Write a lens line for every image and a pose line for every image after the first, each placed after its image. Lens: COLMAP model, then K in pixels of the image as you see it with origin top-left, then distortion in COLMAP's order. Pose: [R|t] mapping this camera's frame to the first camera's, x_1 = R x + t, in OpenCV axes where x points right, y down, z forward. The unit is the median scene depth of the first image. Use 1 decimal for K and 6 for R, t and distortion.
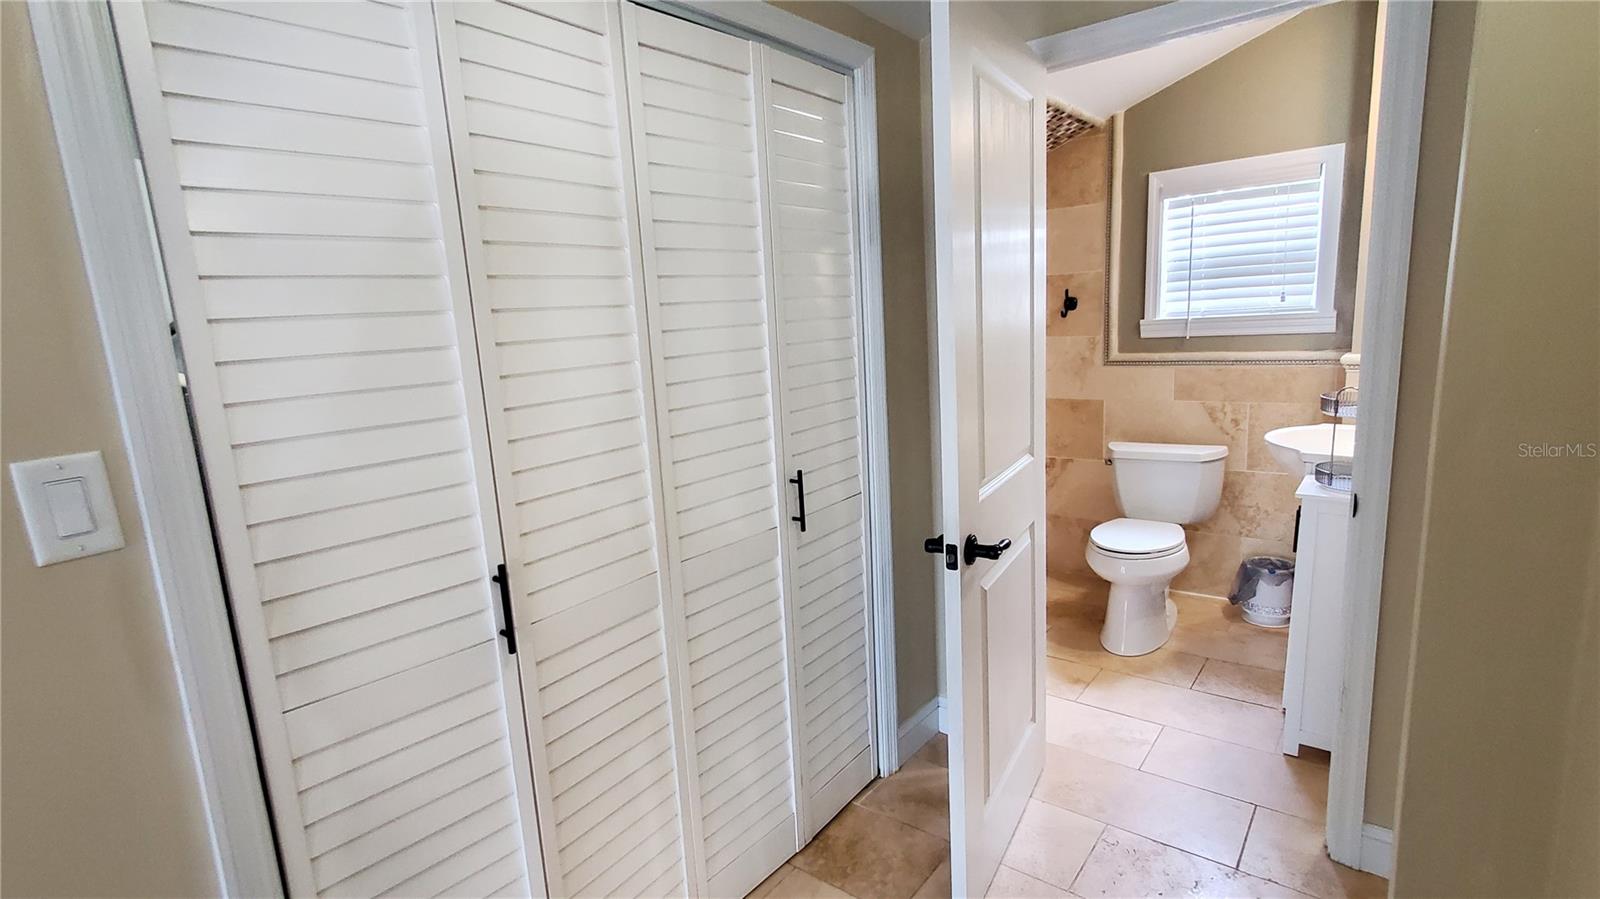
lens RADIAL K [[775.4, 0, 798.9], [0, 775.4, 455.6], [0, 0, 1]] dist [0.001565, 0.002371]
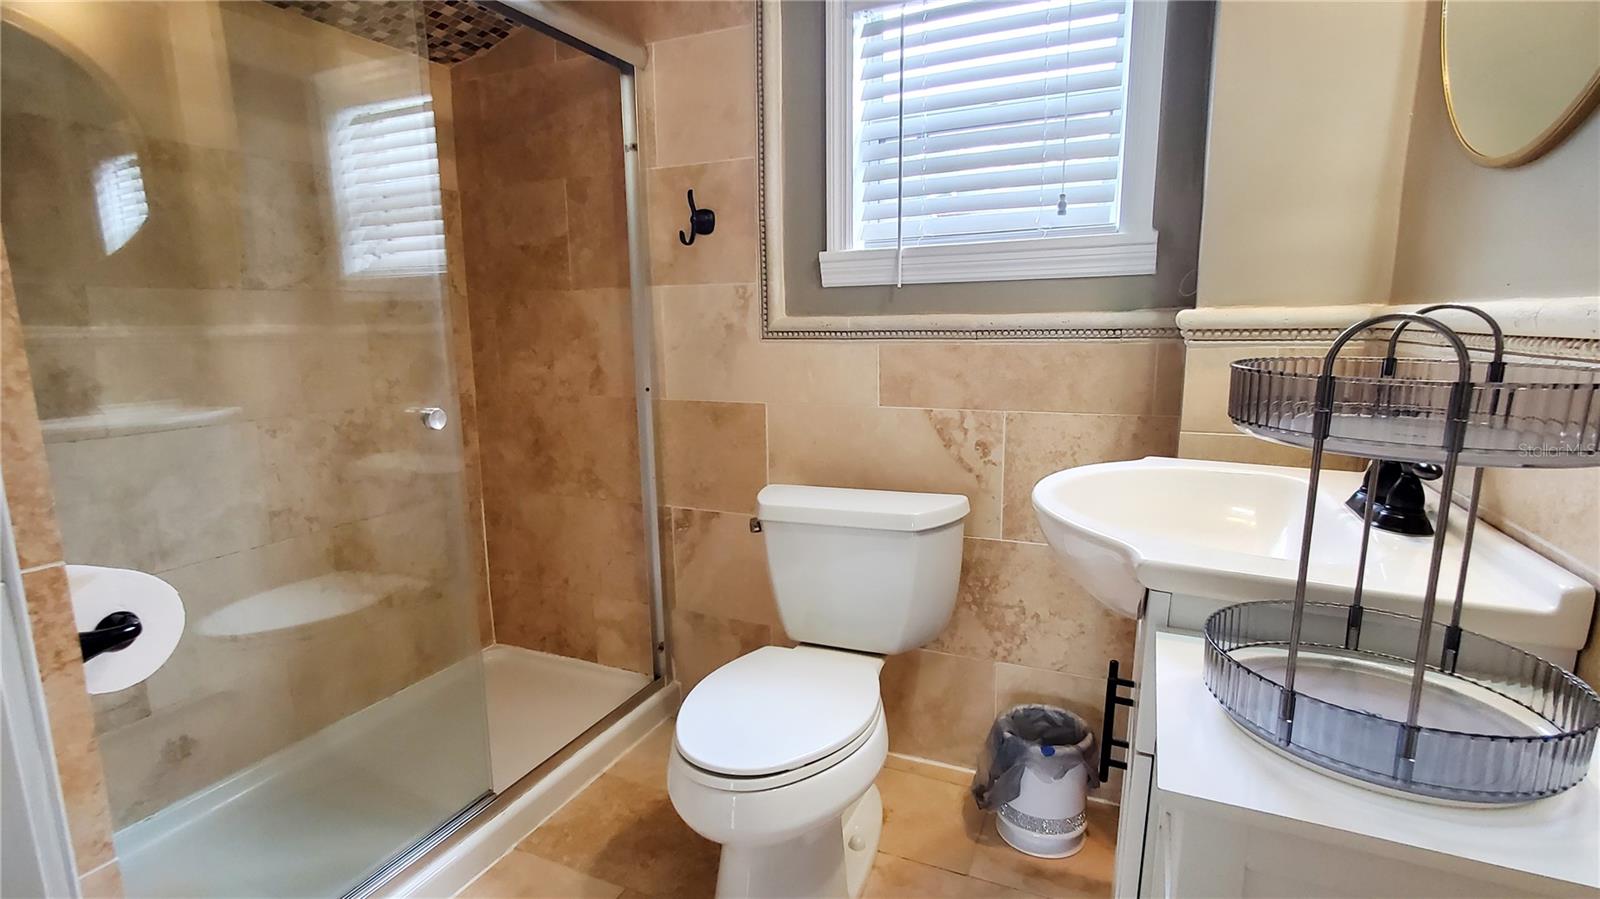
lens RADIAL K [[775.4, 0, 797.9], [0, 775.4, 455.7], [0, 0, 1]] dist [0.001565, 0.002371]
pose [[0.969937, 0.001301, 0.243353, 0.310023], [0.003036, 0.999843, -0.017447, -0.028951], [-0.243338, 0.017662, 0.969781, 0.515479]]
